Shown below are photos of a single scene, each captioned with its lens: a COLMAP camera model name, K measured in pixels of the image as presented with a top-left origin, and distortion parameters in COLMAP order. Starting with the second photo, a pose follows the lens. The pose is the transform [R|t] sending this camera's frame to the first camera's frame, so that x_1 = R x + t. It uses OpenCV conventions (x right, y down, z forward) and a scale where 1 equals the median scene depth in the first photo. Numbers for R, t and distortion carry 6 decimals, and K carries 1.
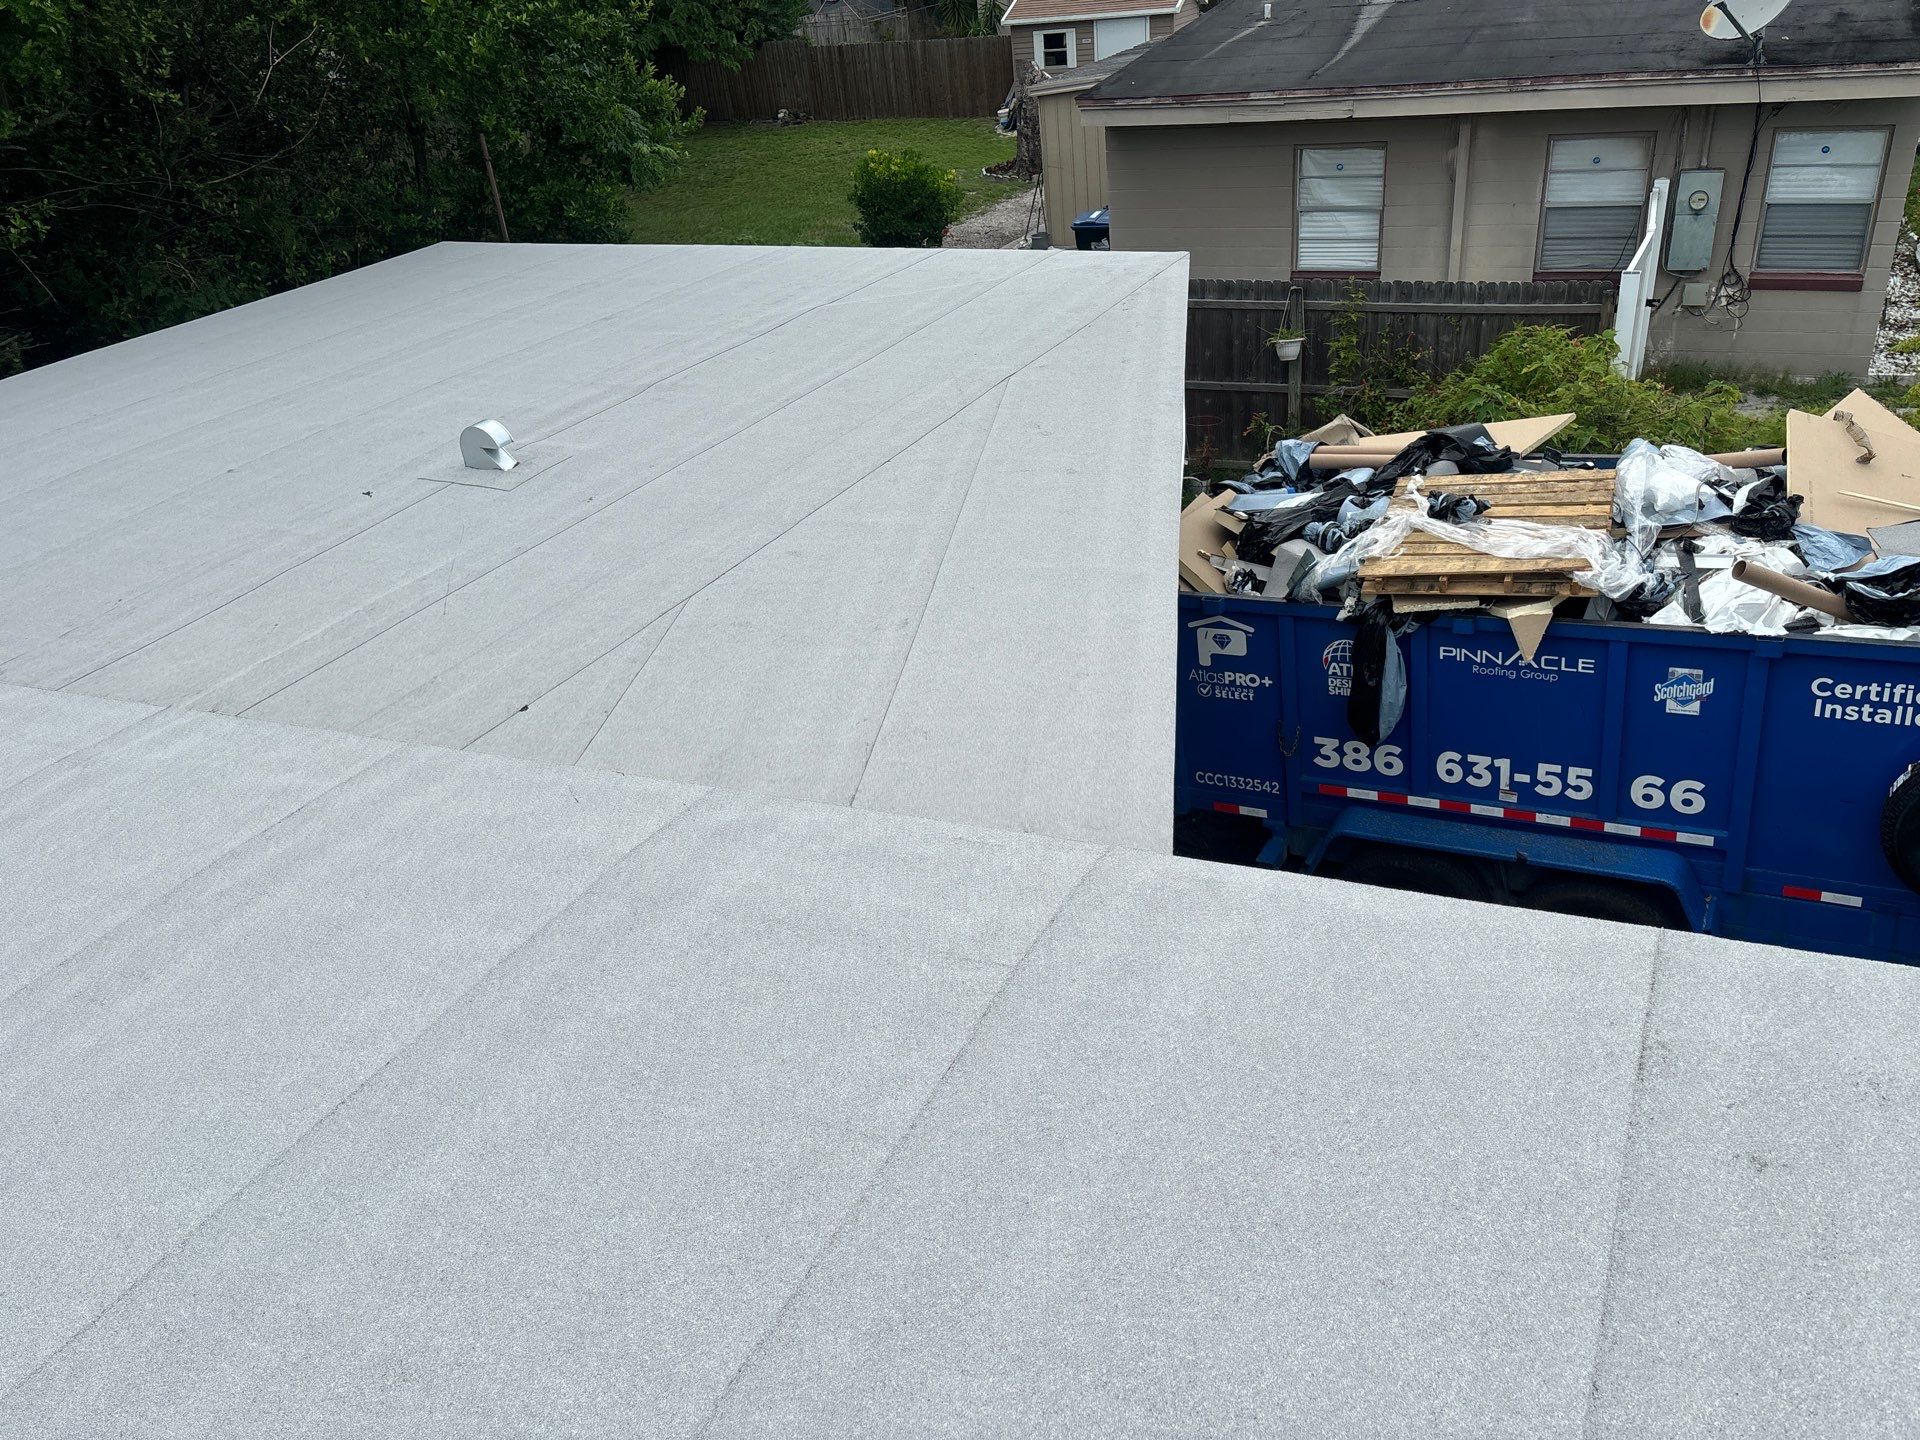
lens RADIAL K [[1454.9, 0, 962.6], [0, 1454.9, 711.9], [0, 0, 1]] dist [0.054806, -0.048526]
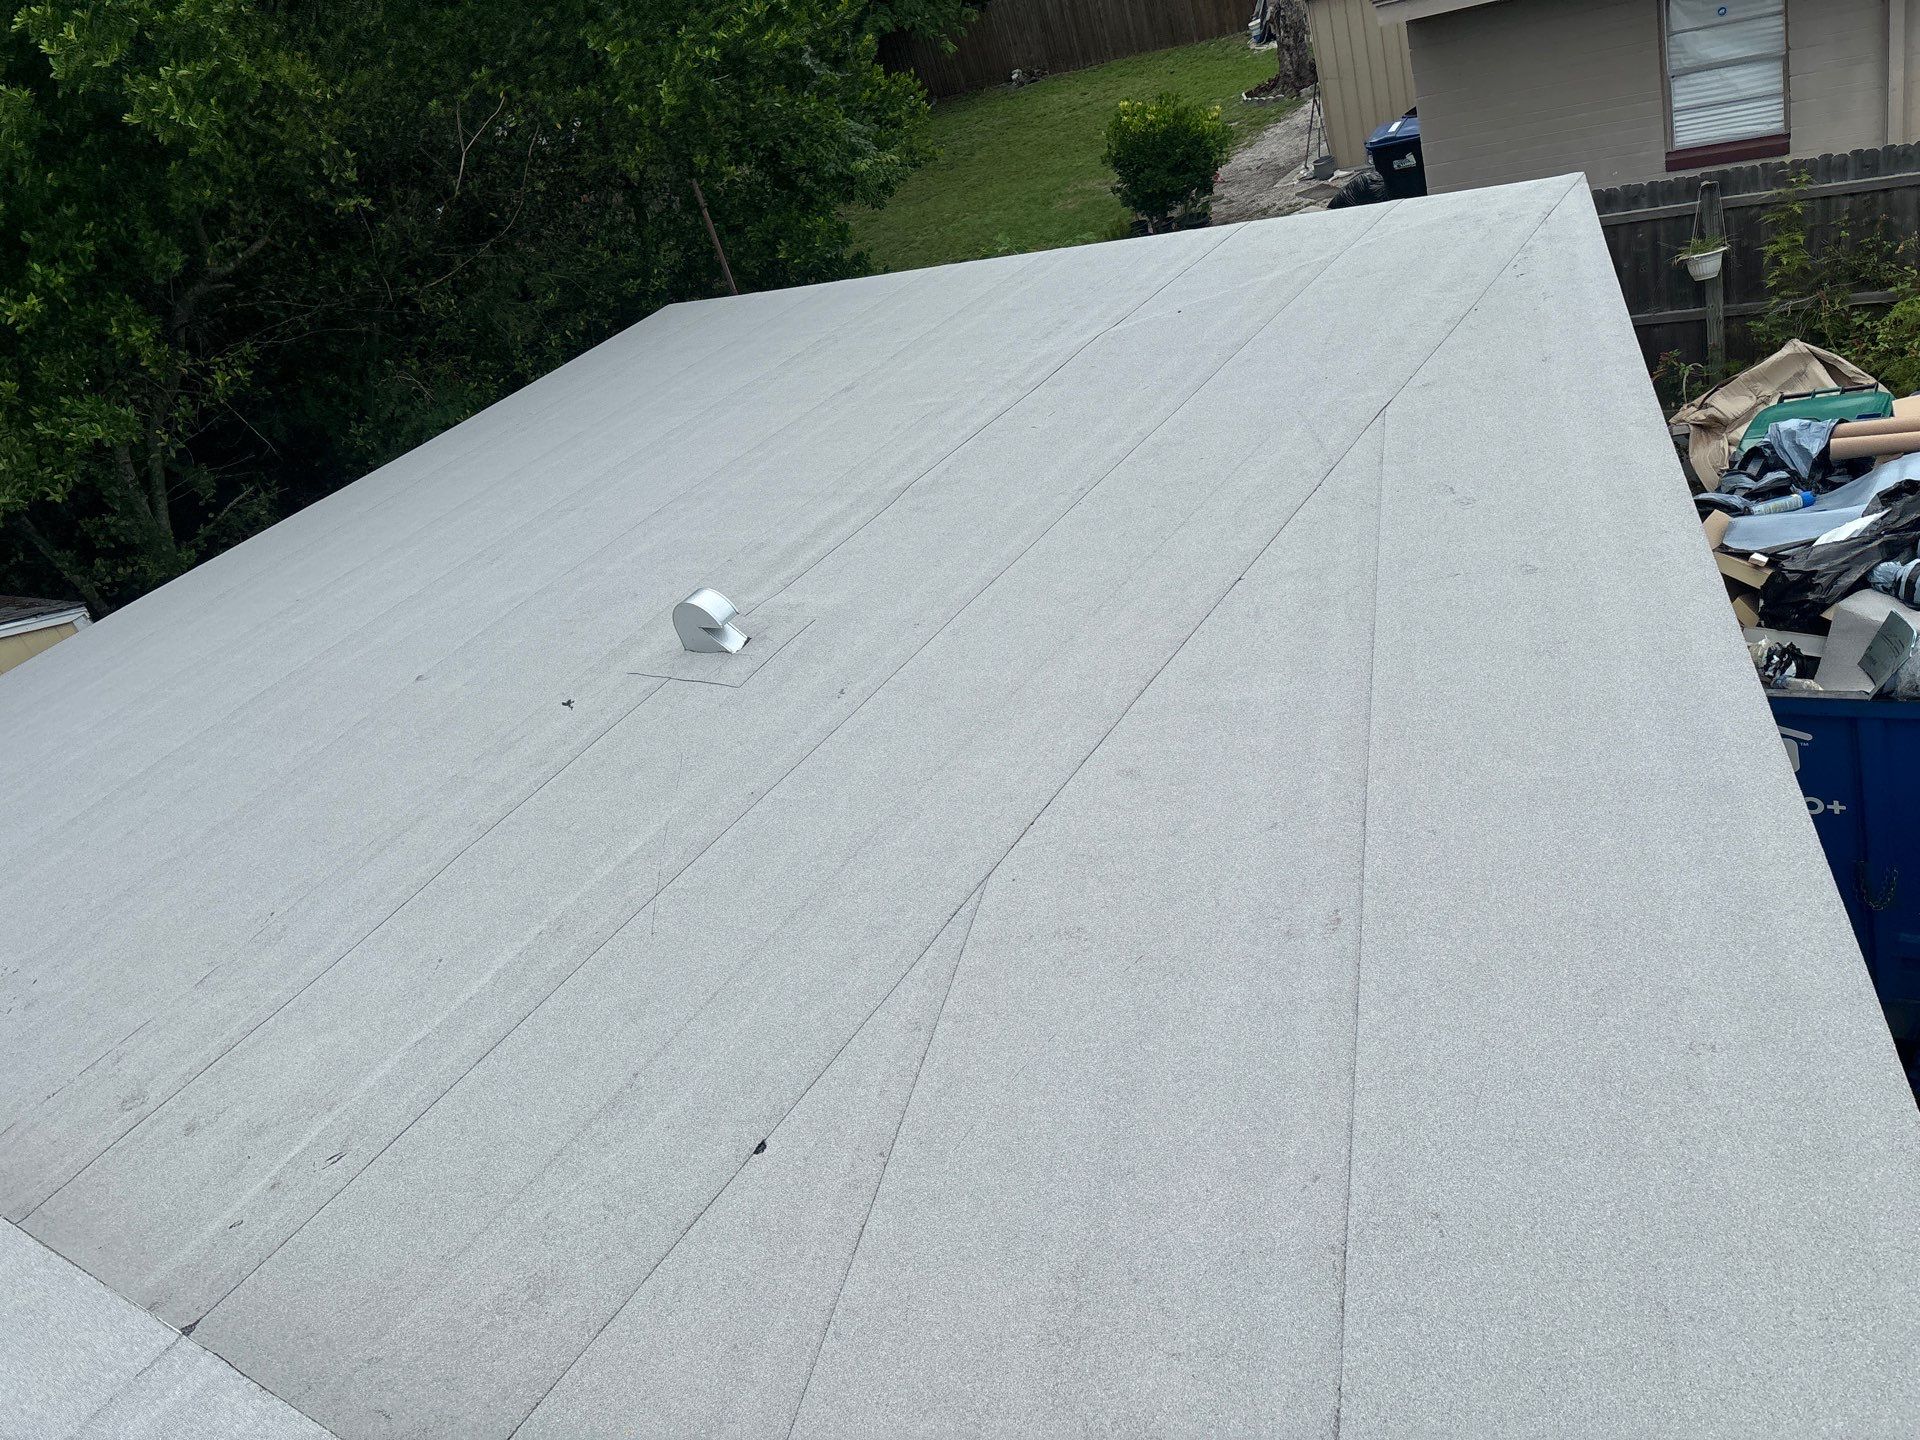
lens RADIAL K [[1454.9, 0, 972.5], [0, 1454.9, 722.8], [0, 0, 1]] dist [0.054806, -0.048526]
pose [[0.974145, -0.107328, -0.198802, -0.026152], [0.115083, 0.992966, 0.027839, -0.081436], [0.194416, -0.049998, 0.979644, 0.168778]]
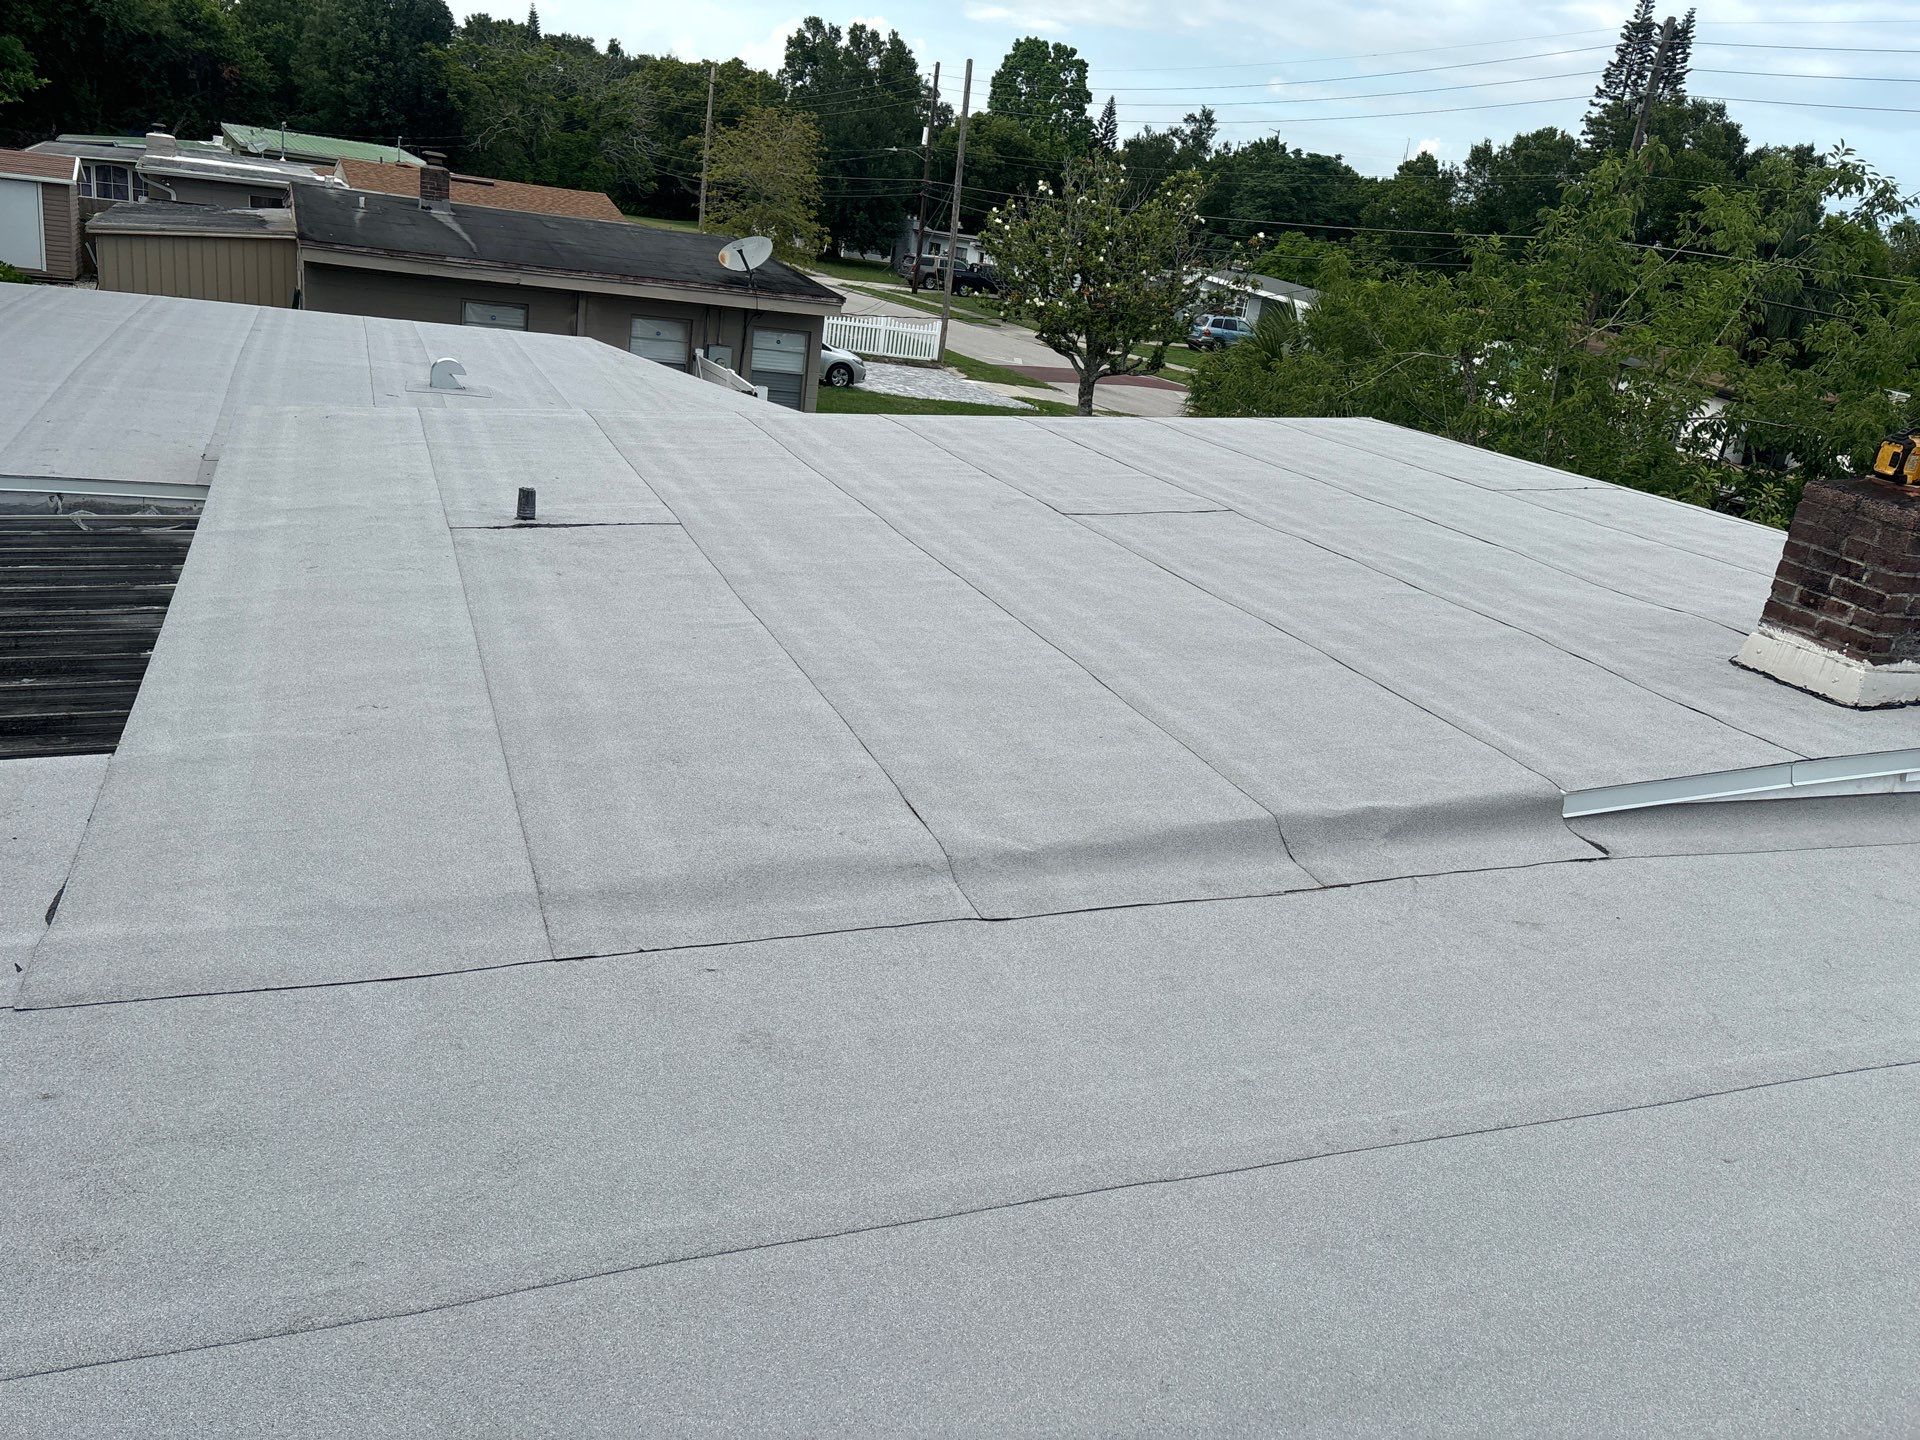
lens RADIAL K [[1454.9, 0, 939.3], [0, 1454.9, 684.1], [0, 0, 1]] dist [0.054806, -0.048526]
pose [[0.664952, -0.059832, 0.744485, -0.721017], [0.185383, 0.978815, -0.086914, 0.241943], [-0.723513, 0.195808, 0.661957, -0.243595]]
